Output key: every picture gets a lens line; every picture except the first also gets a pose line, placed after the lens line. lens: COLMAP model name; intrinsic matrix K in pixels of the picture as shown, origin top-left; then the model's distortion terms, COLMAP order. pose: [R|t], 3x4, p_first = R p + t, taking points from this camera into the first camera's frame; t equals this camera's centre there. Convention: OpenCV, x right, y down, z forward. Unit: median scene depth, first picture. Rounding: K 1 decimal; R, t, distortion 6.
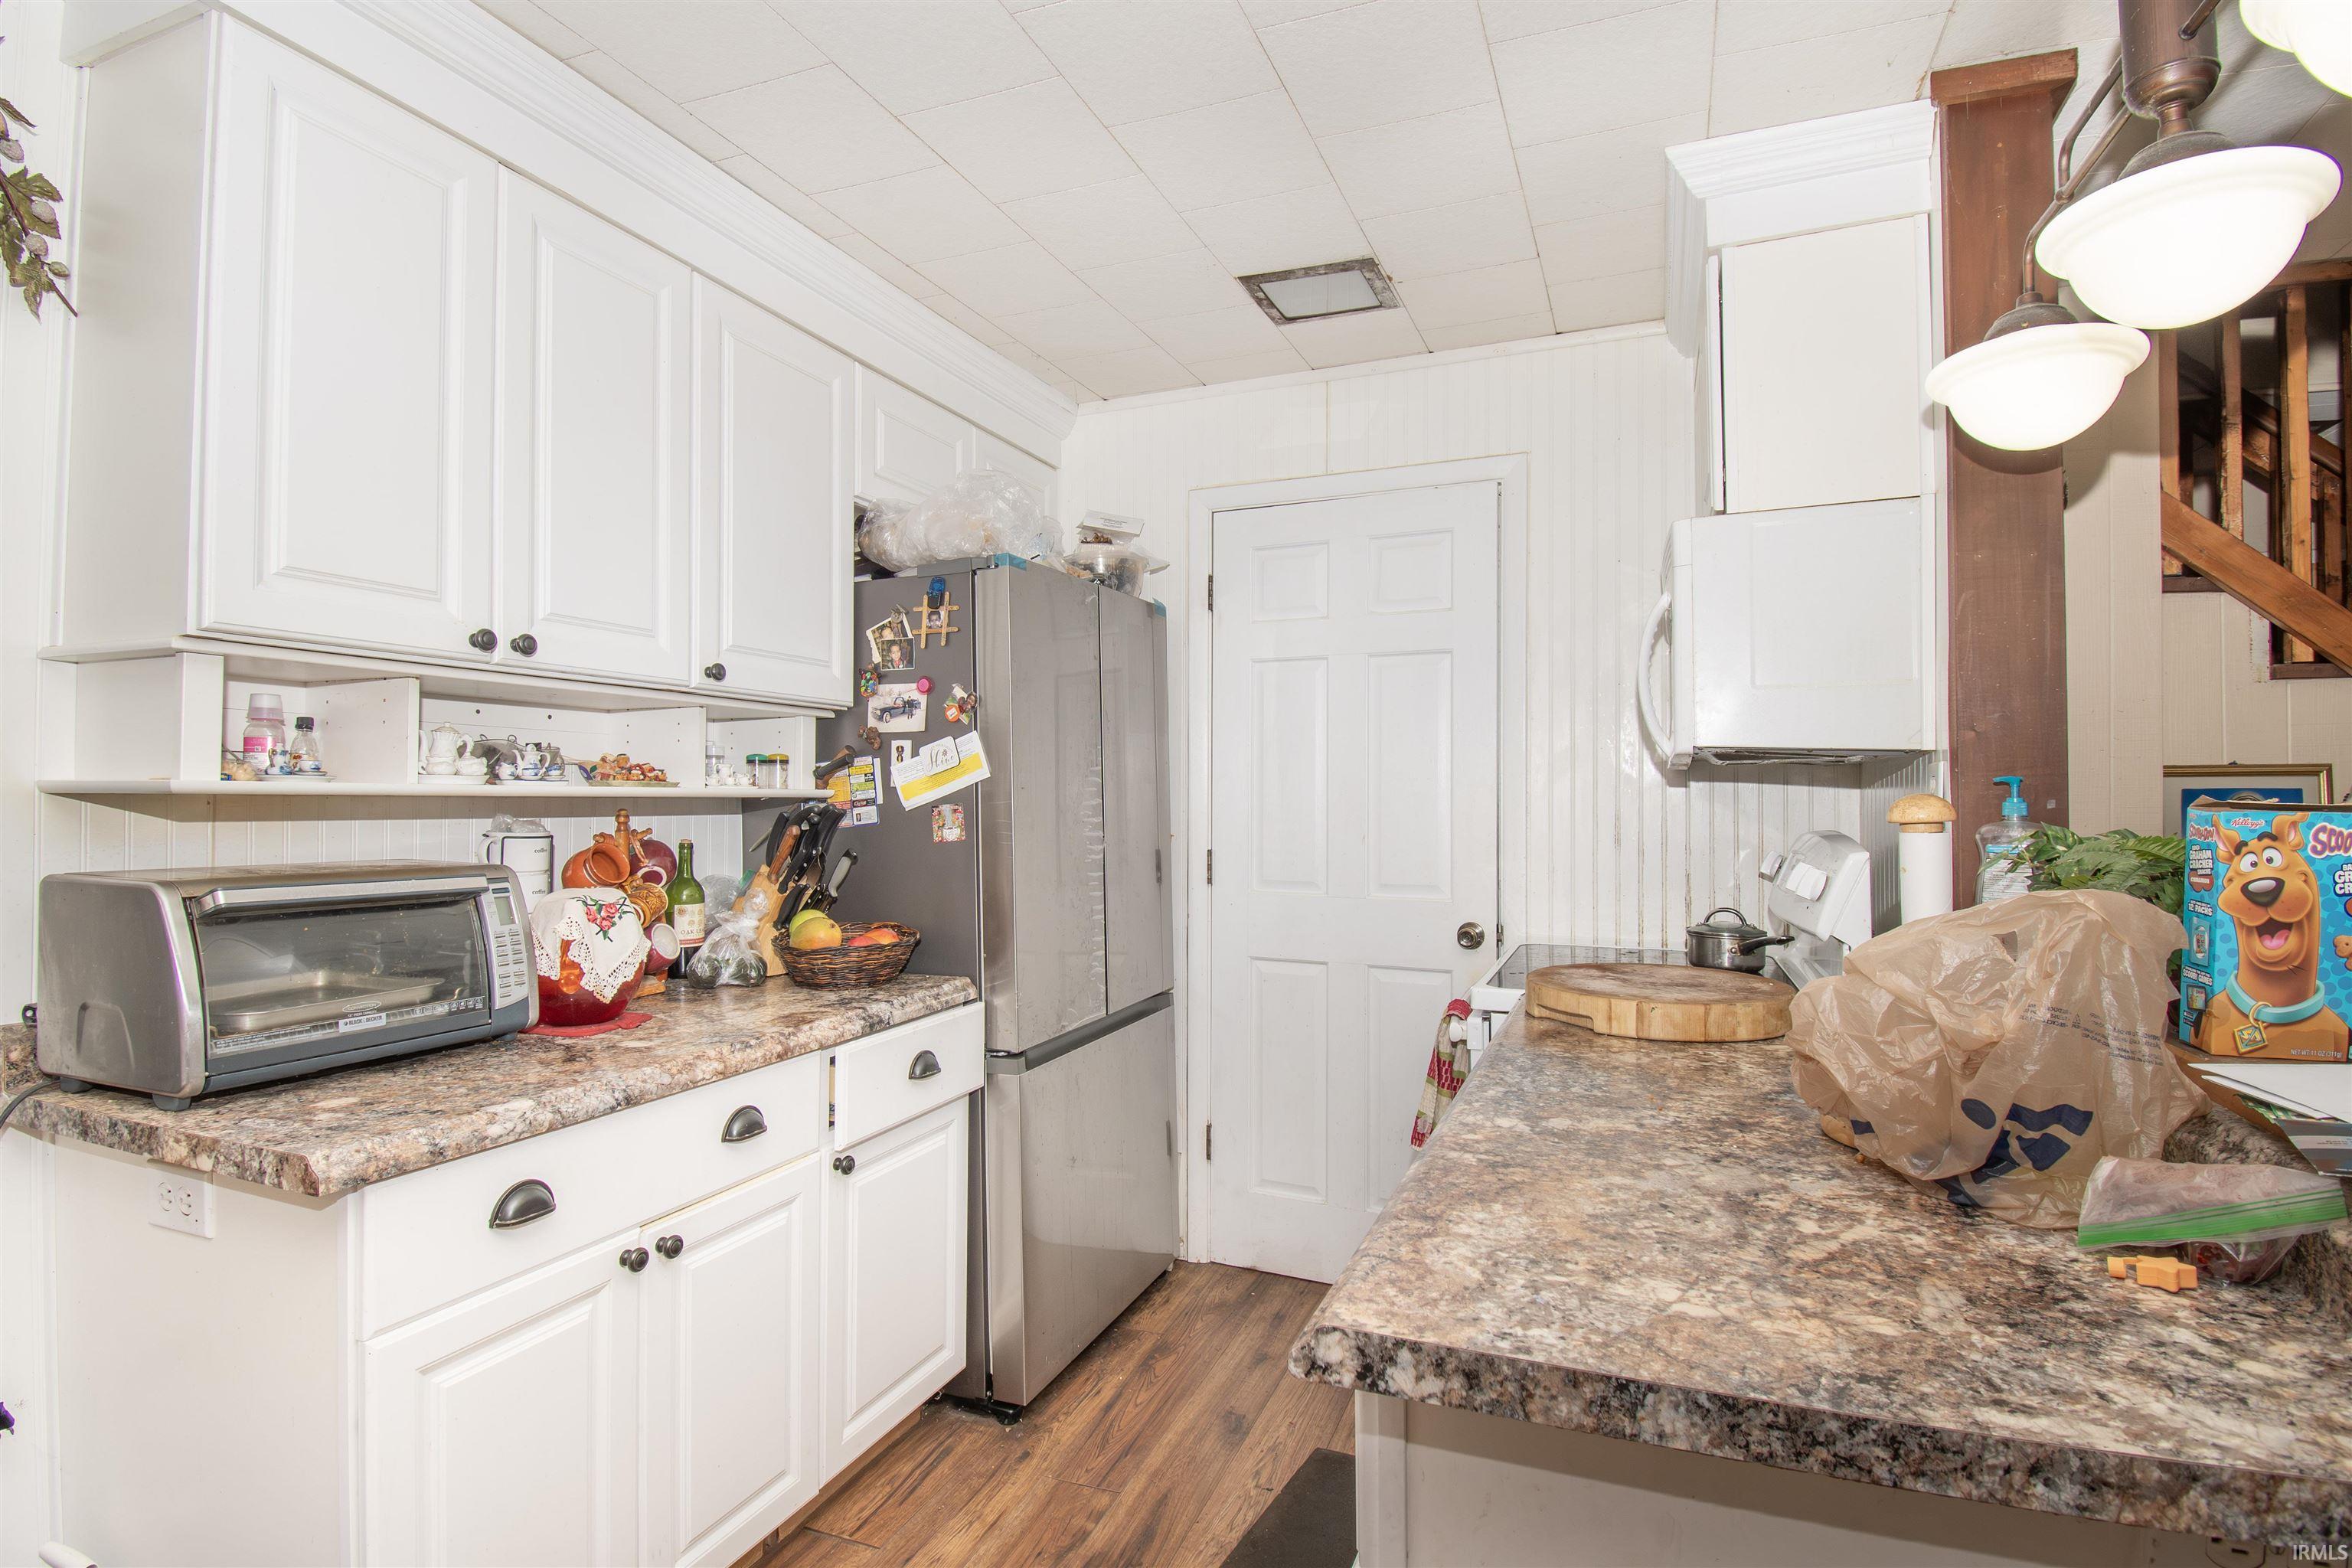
lens RADIAL K [[1154.6, 0, 1176.0], [0, 1154.6, 784.0], [0, 0, 1]] dist [0.002150, -0.018177]
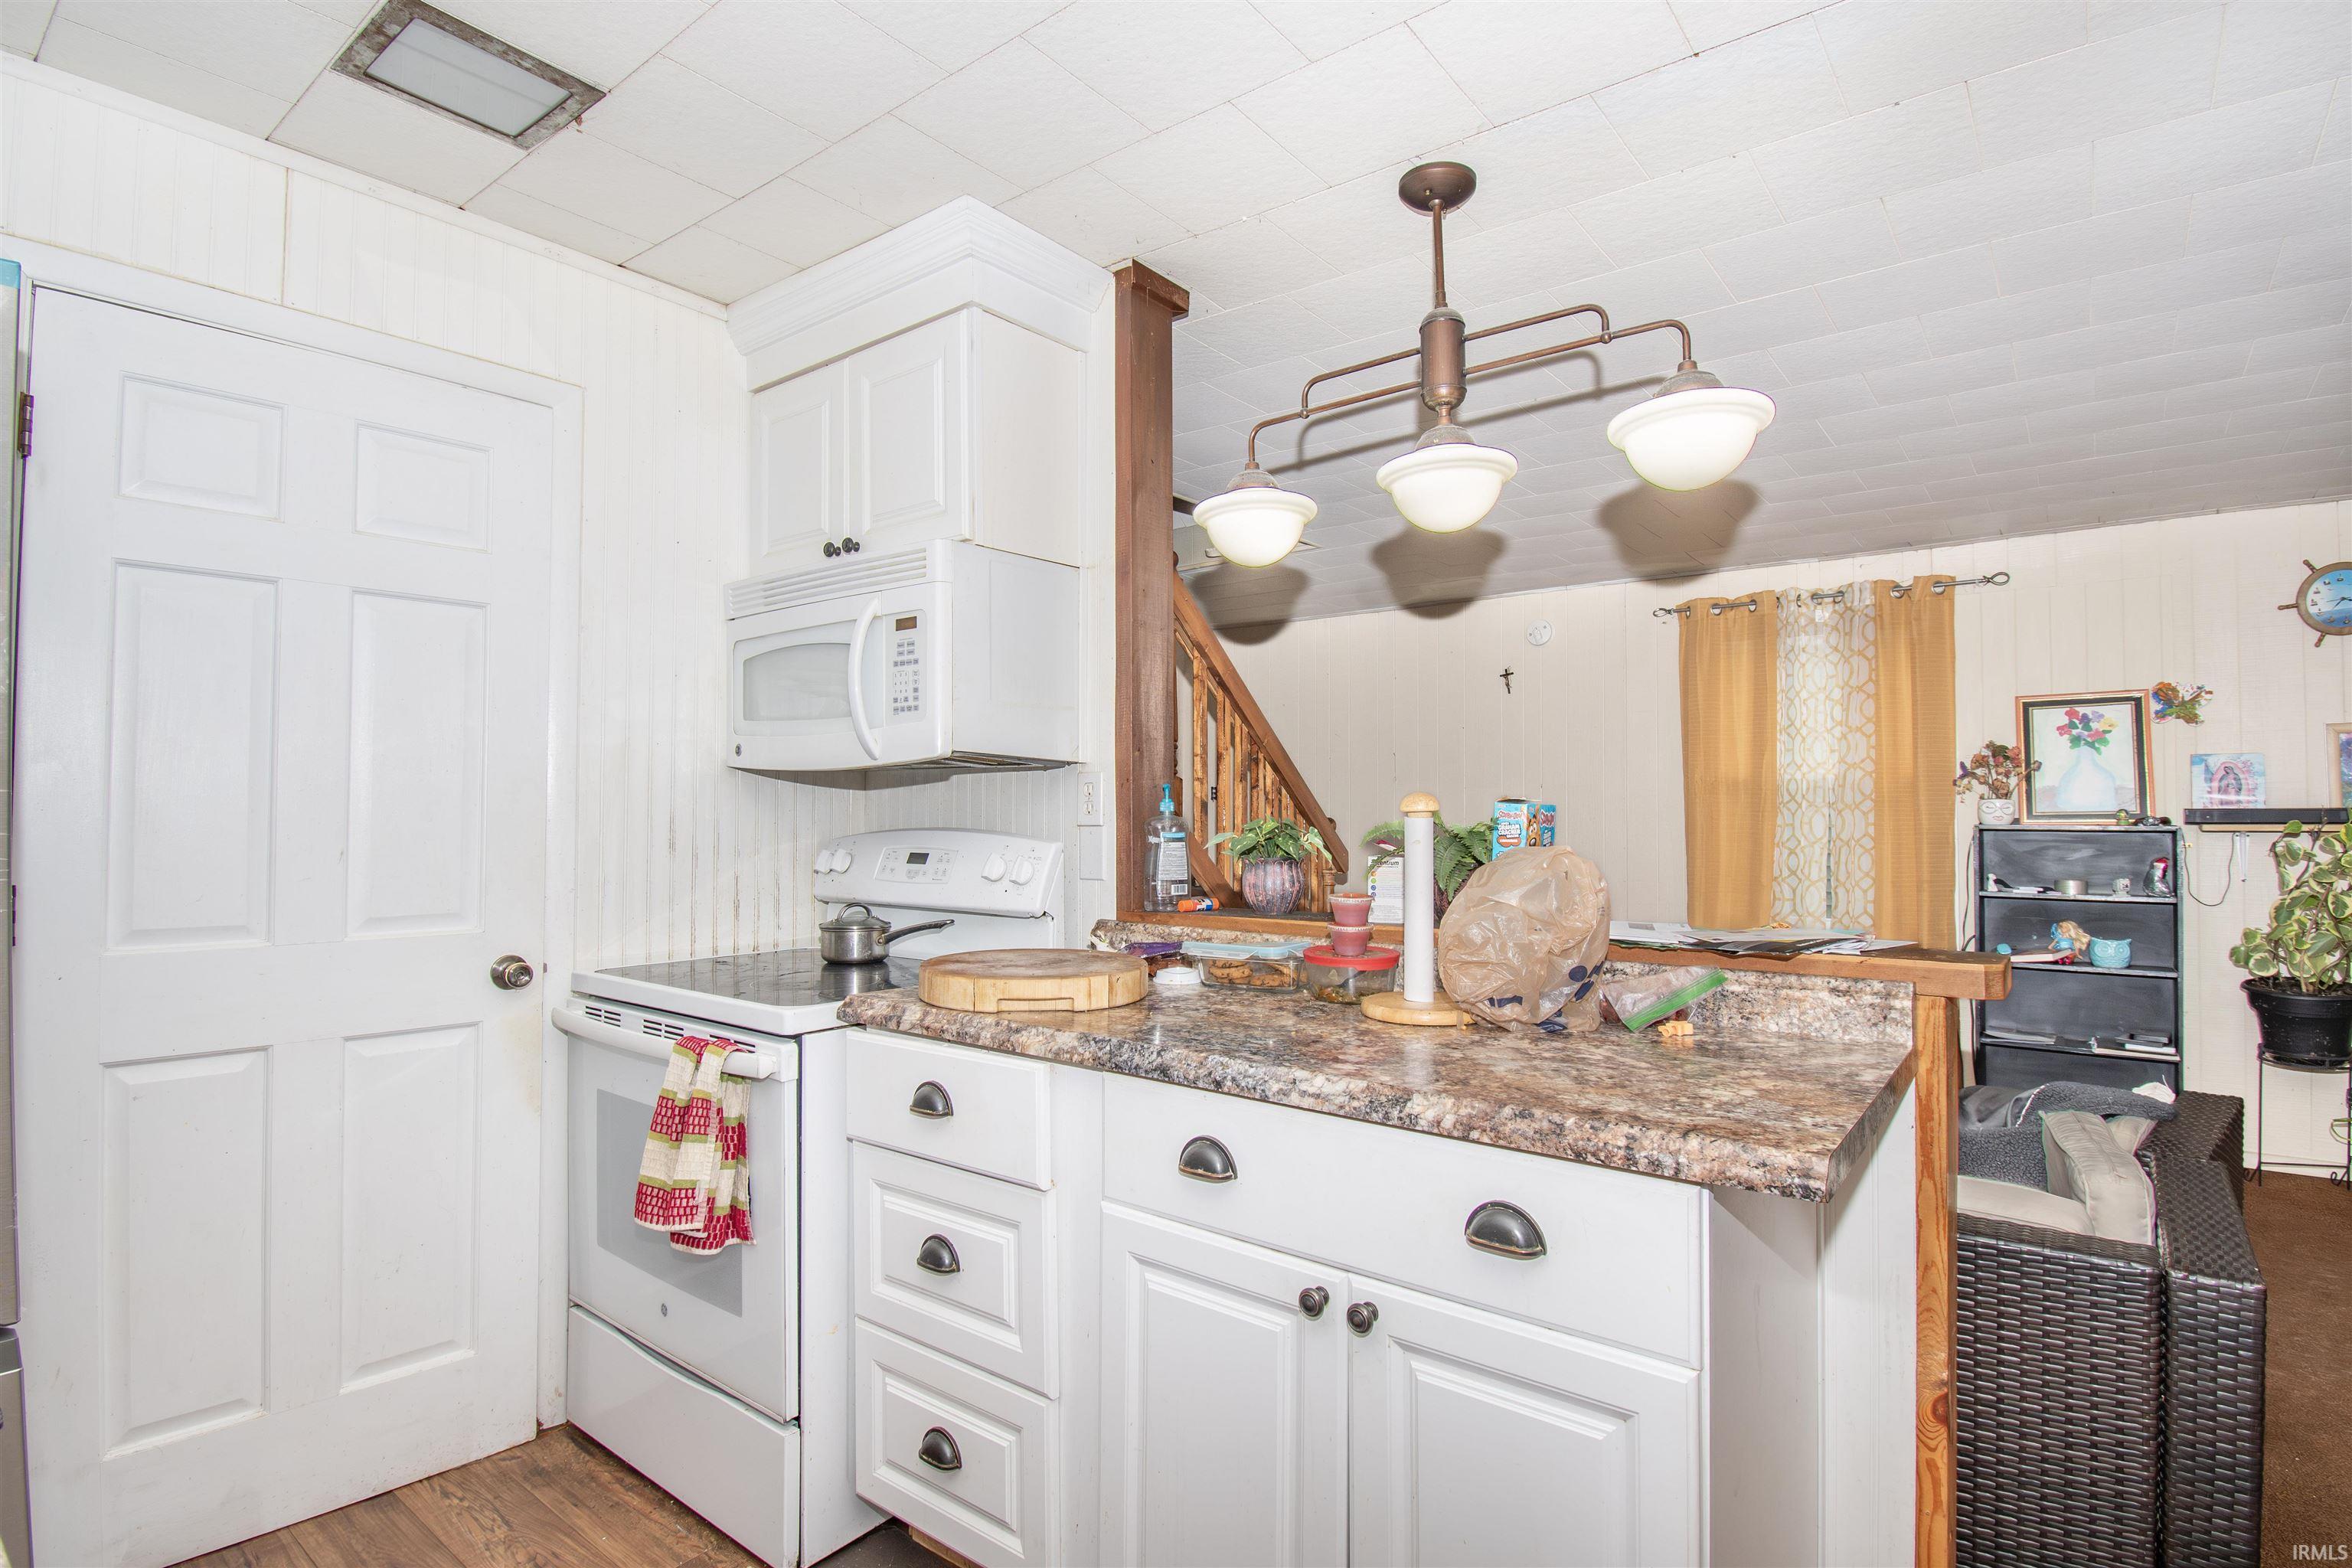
lens RADIAL K [[1154.6, 0, 1176.0], [0, 1154.6, 784.0], [0, 0, 1]] dist [0.002150, -0.018177]
pose [[0.274749, 0.019981, 0.961308, -0.440088], [-0.012470, 0.999774, -0.017217, 0.012843], [-0.961435, -0.007257, 0.274936, 0.409017]]
